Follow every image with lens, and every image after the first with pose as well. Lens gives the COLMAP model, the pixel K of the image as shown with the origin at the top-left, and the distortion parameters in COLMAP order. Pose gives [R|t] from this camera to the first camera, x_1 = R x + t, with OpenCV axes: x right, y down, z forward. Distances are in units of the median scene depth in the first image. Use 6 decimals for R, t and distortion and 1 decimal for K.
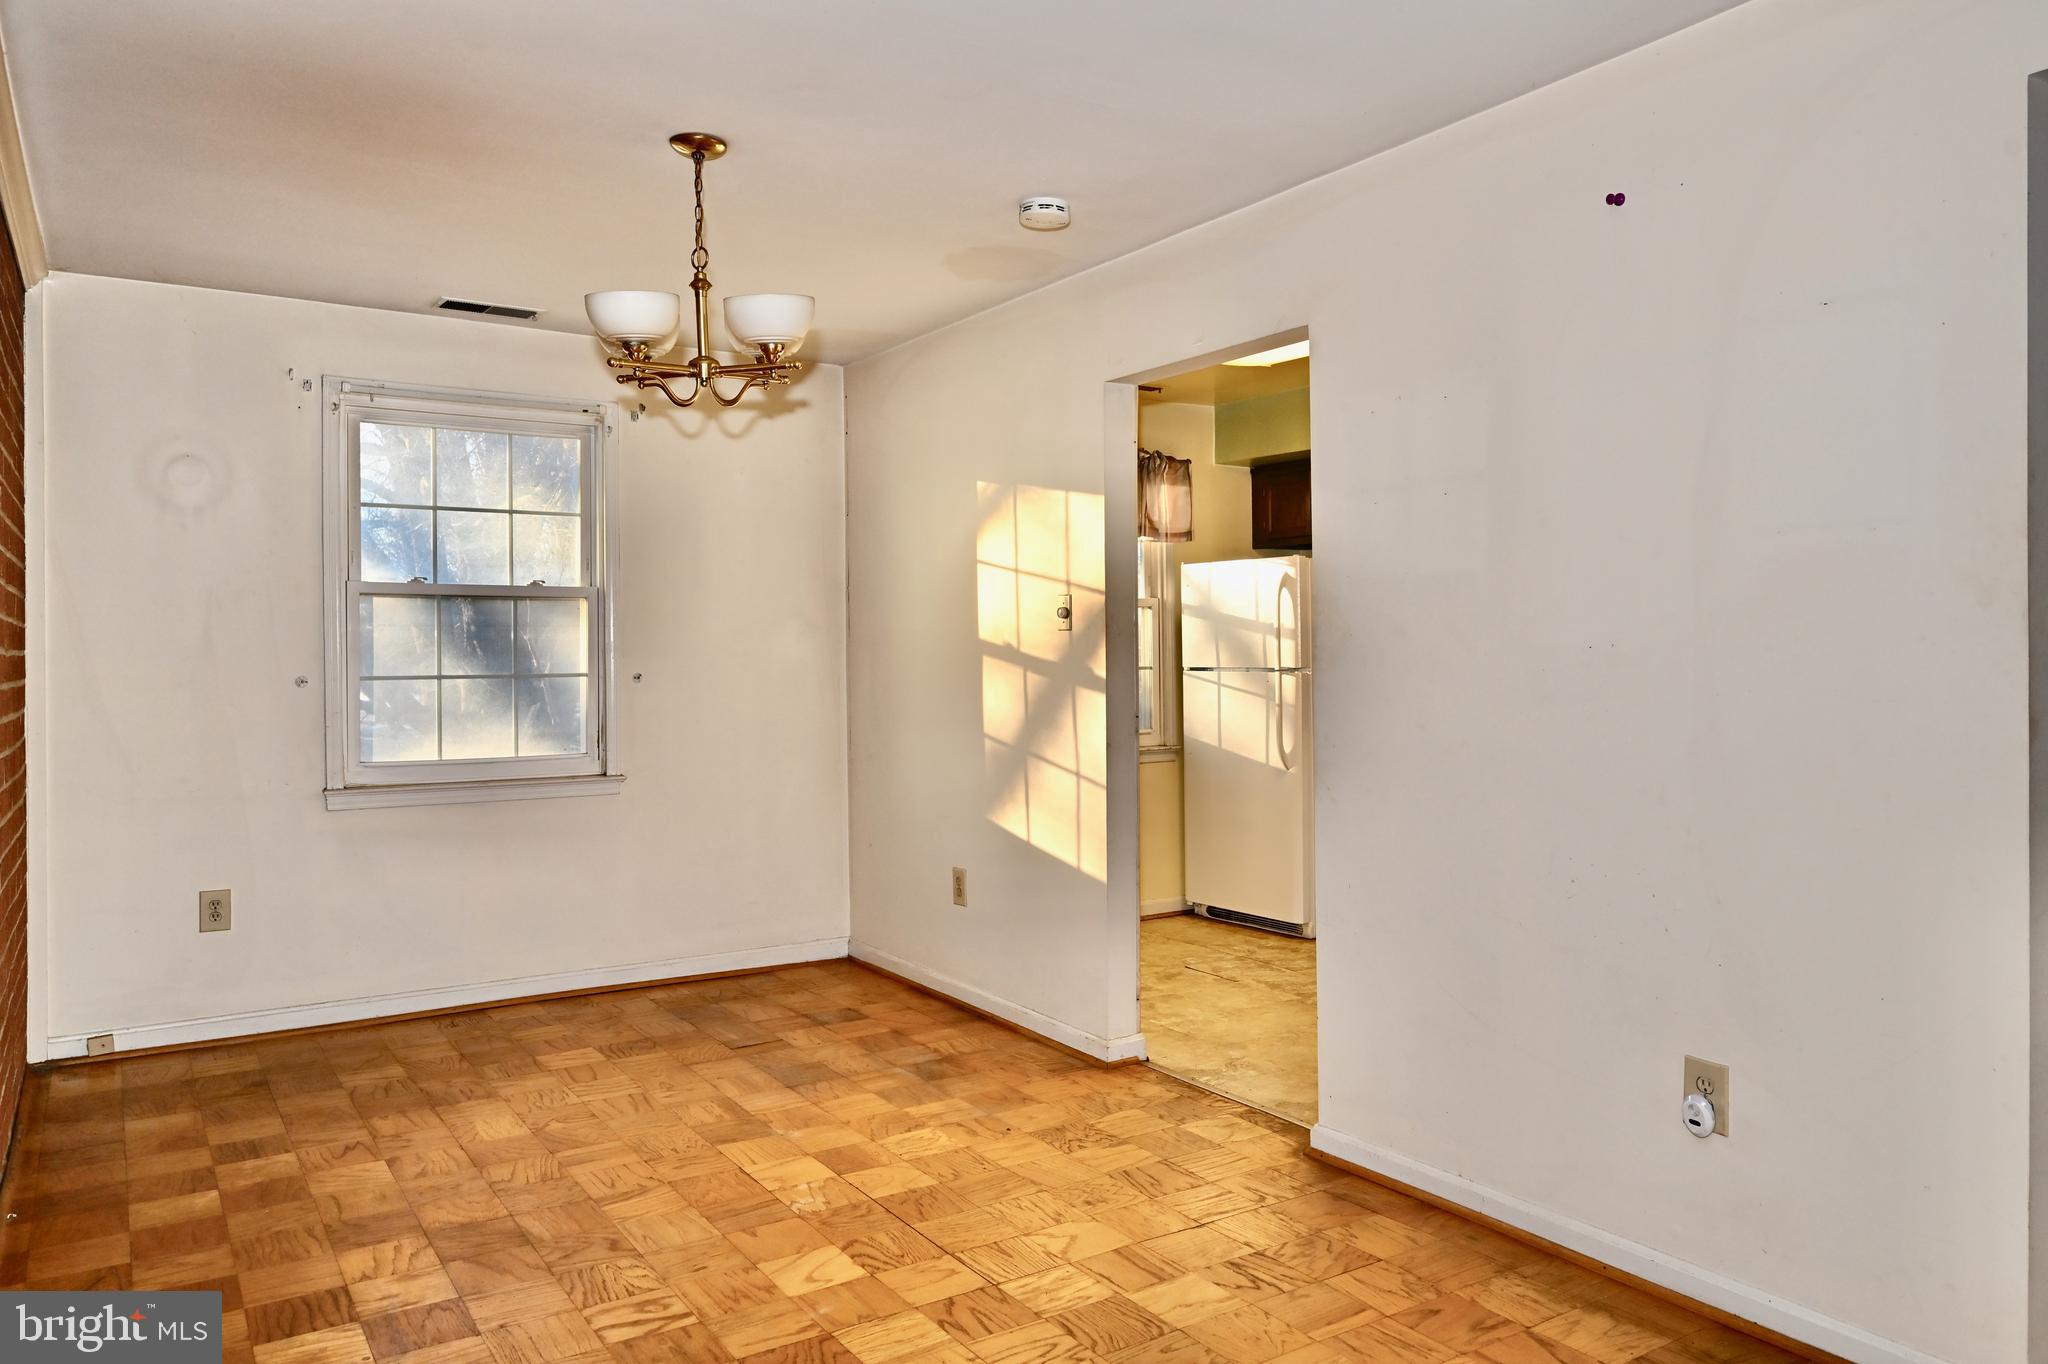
lens RADIAL K [[1379.1, 0, 1023.2], [0, 1379.1, 678.3], [0, 0, 1]] dist [0.006008, 0.000078]
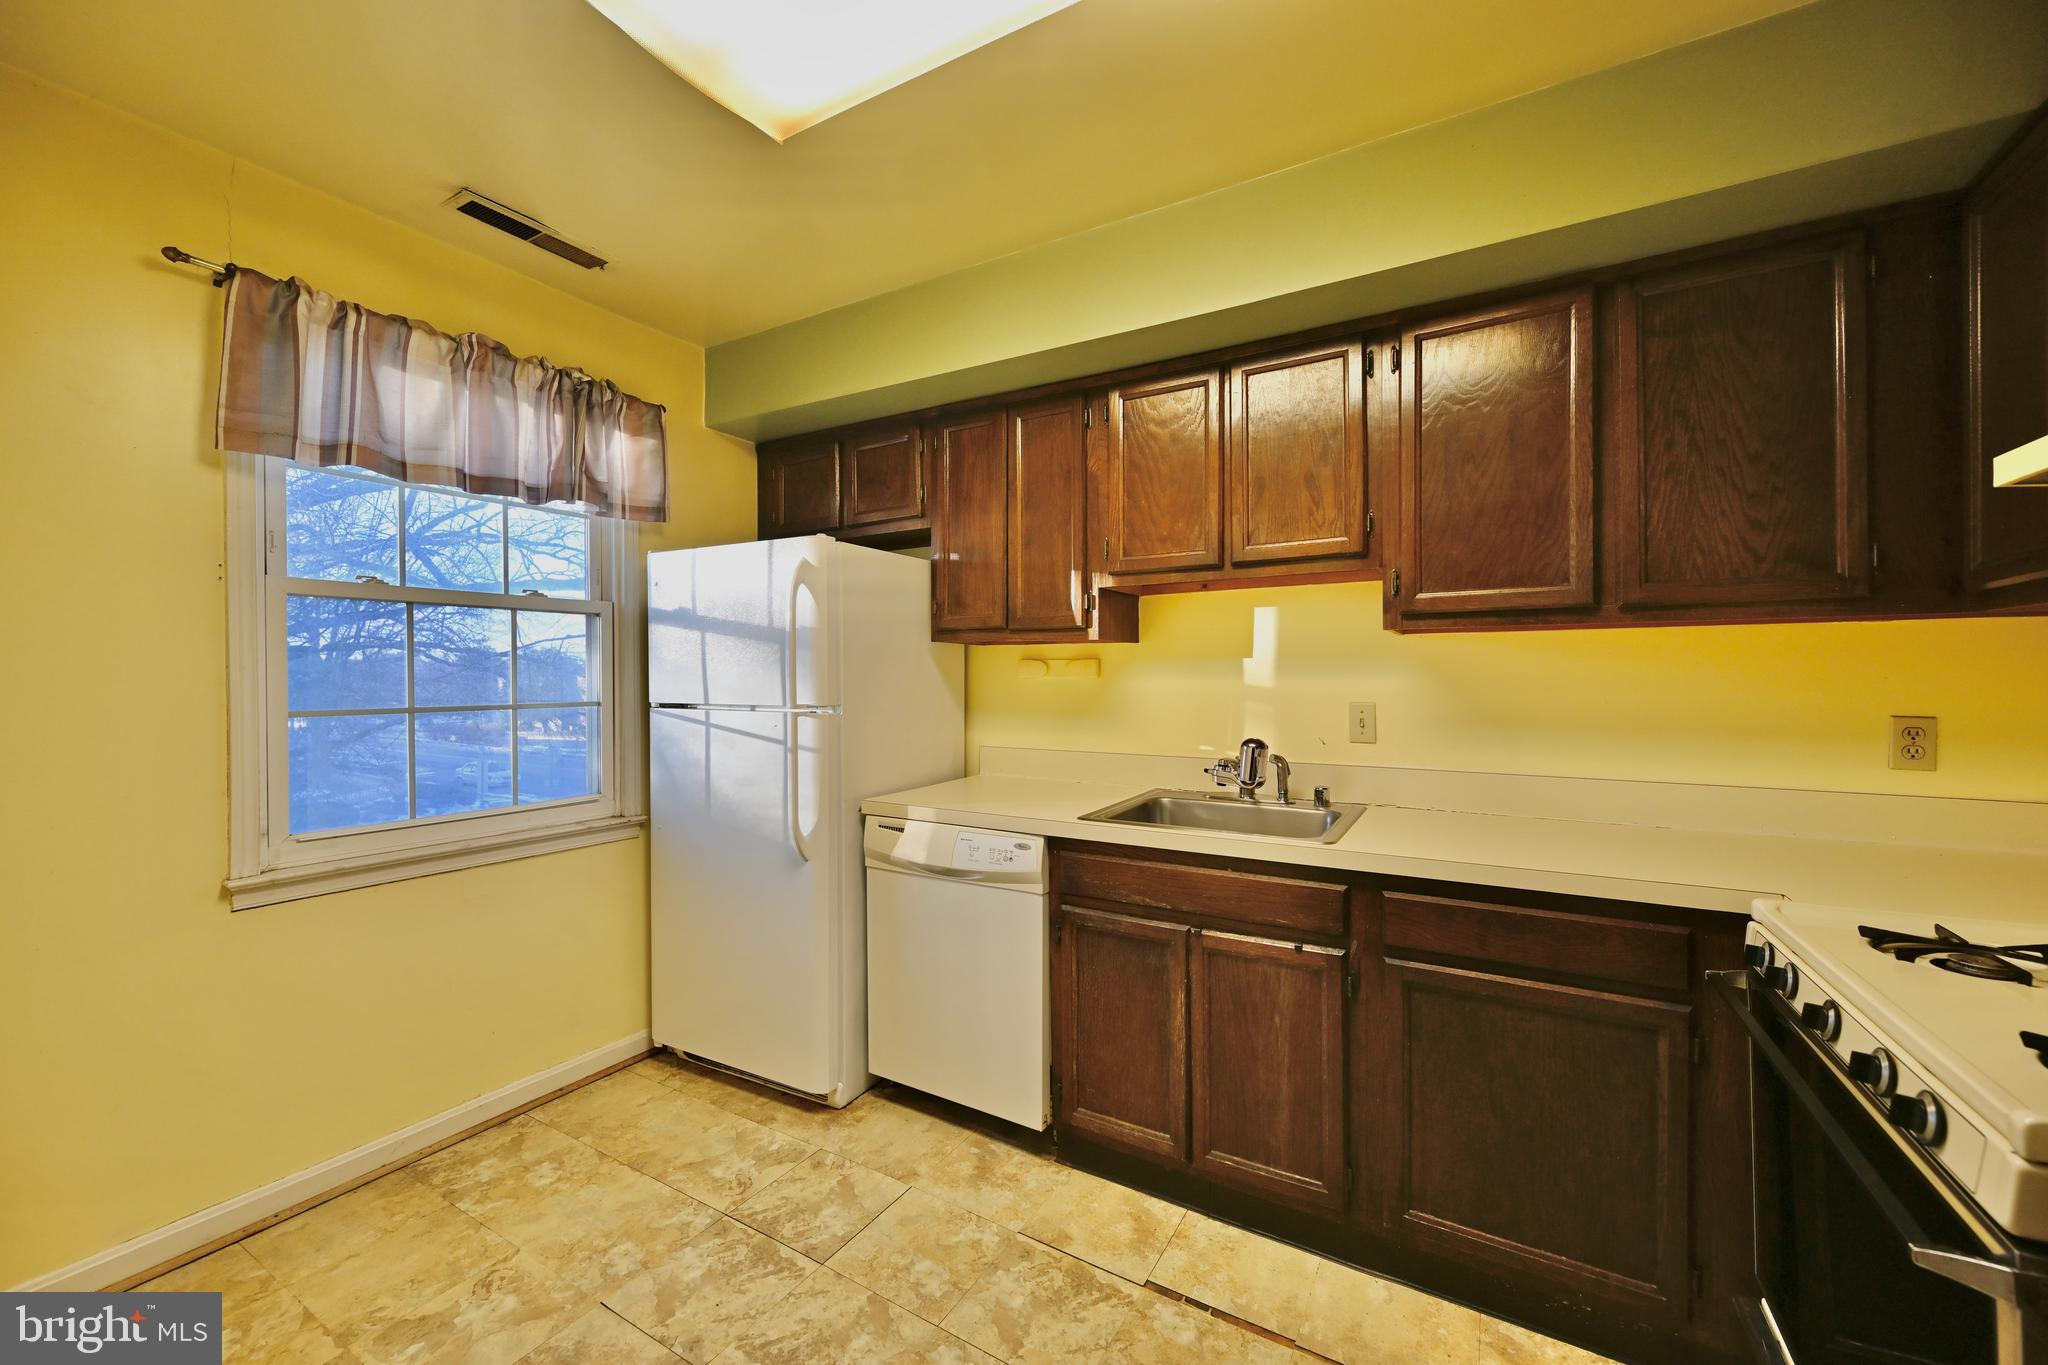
lens RADIAL K [[805.8, 0, 1023.6], [0, 805.8, 681.5], [0, 0, 1]] dist [0.004238, 0.000068]
pose [[0.893938, 0.005611, 0.448155, 0.101843], [-0.002382, 0.999967, -0.007768, -0.015779], [-0.448183, 0.005876, 0.893922, 0.554946]]
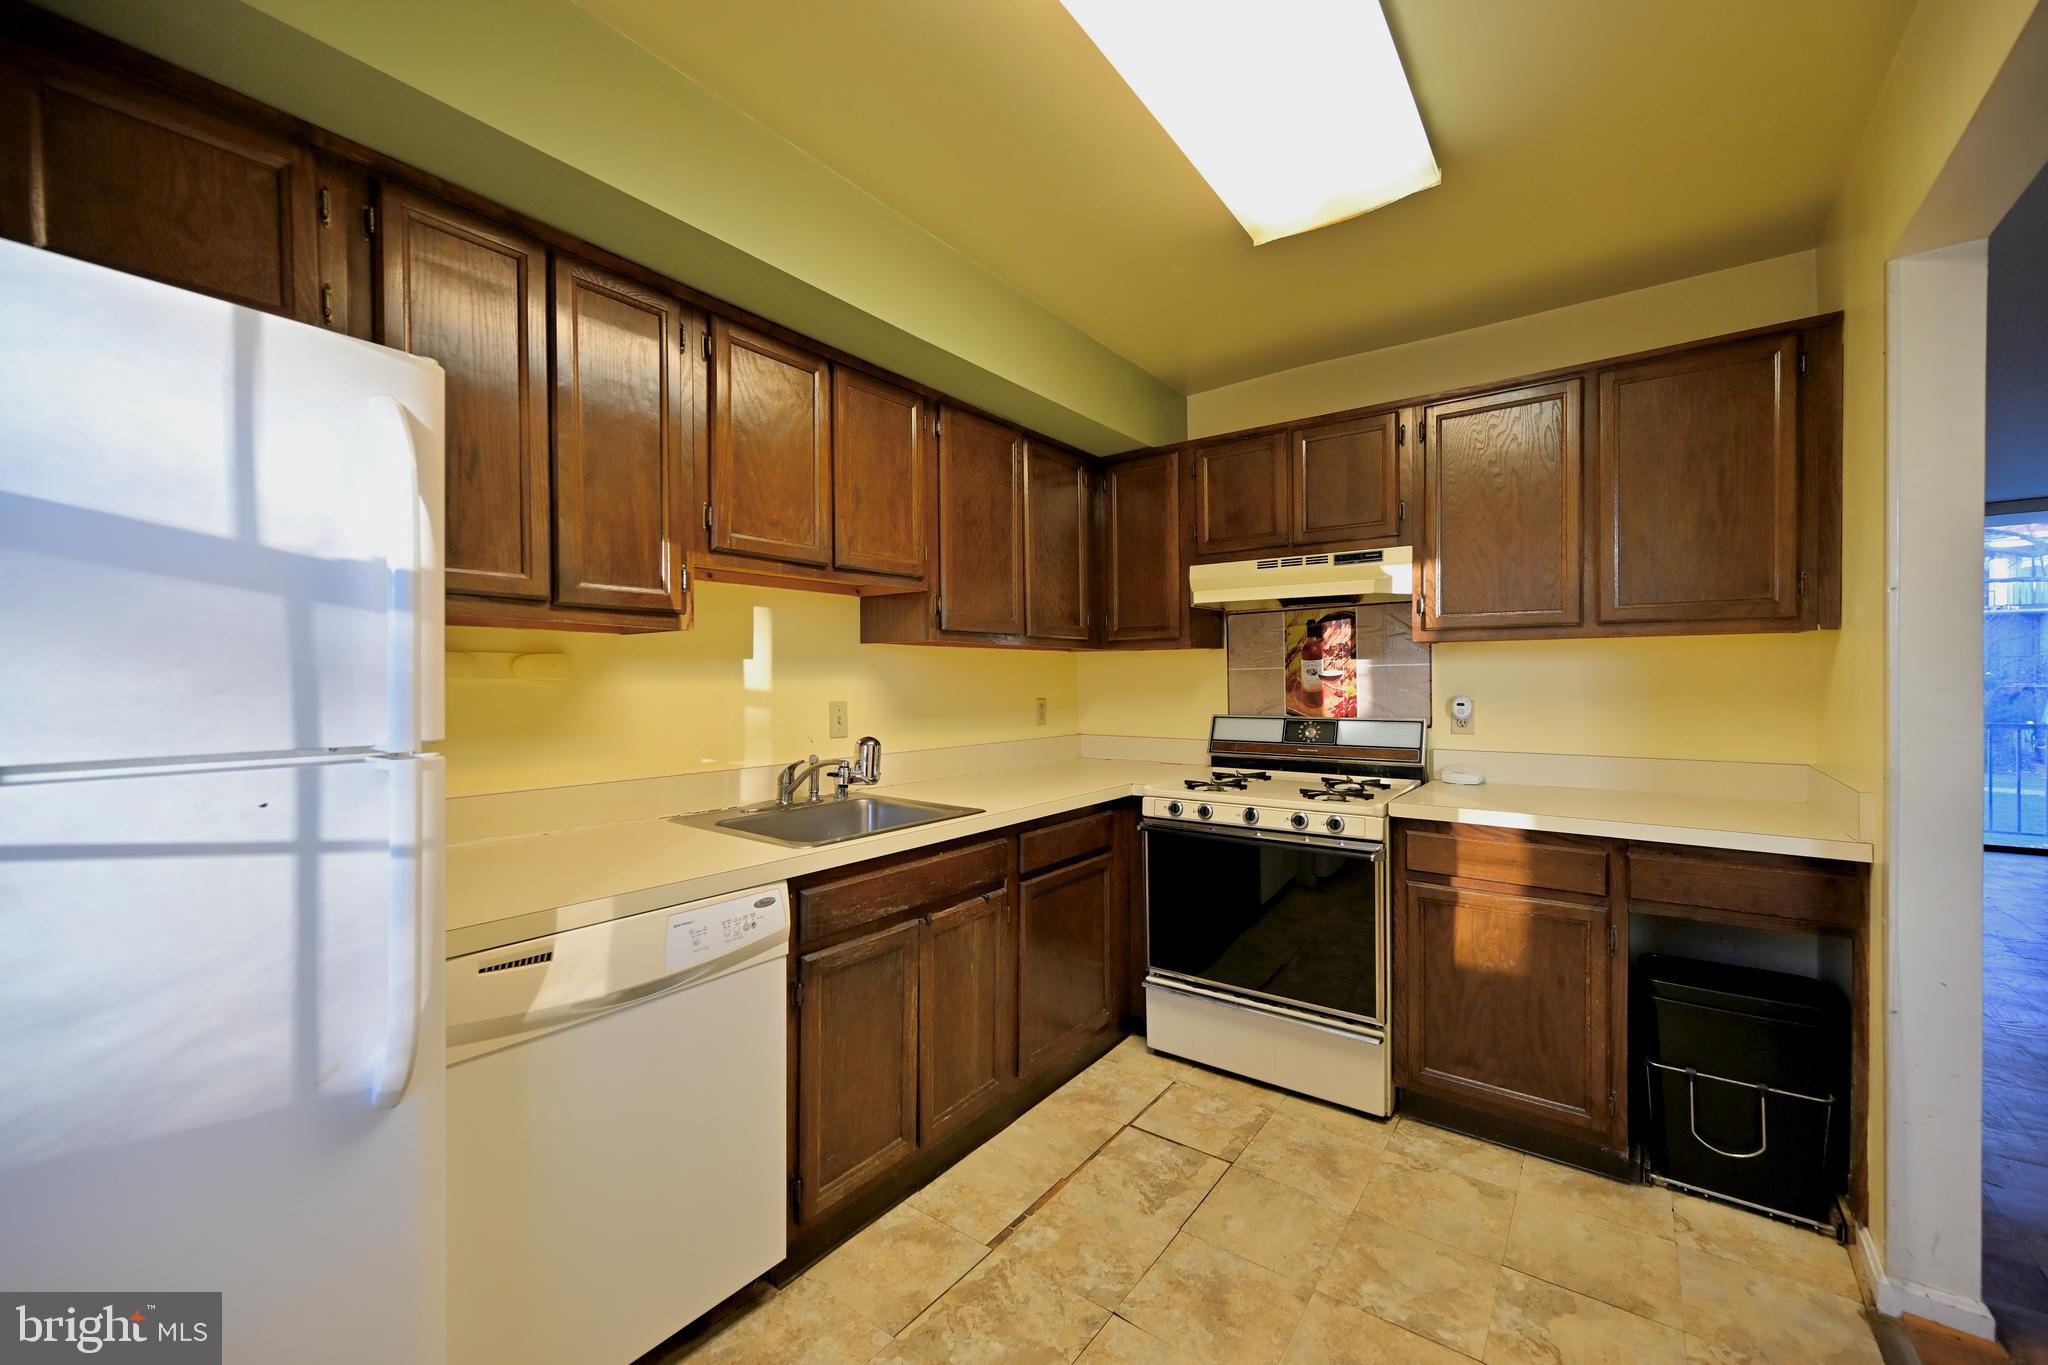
lens RADIAL K [[805.8, 0, 1028.1], [0, 805.8, 684.6], [0, 0, 1]] dist [0.004238, 0.000068]
pose [[-0.356910, 0.004672, 0.934127, -0.038055], [0.016360, 0.999865, 0.001250, -0.017401], [-0.933996, 0.015728, -0.356938, 0.931390]]
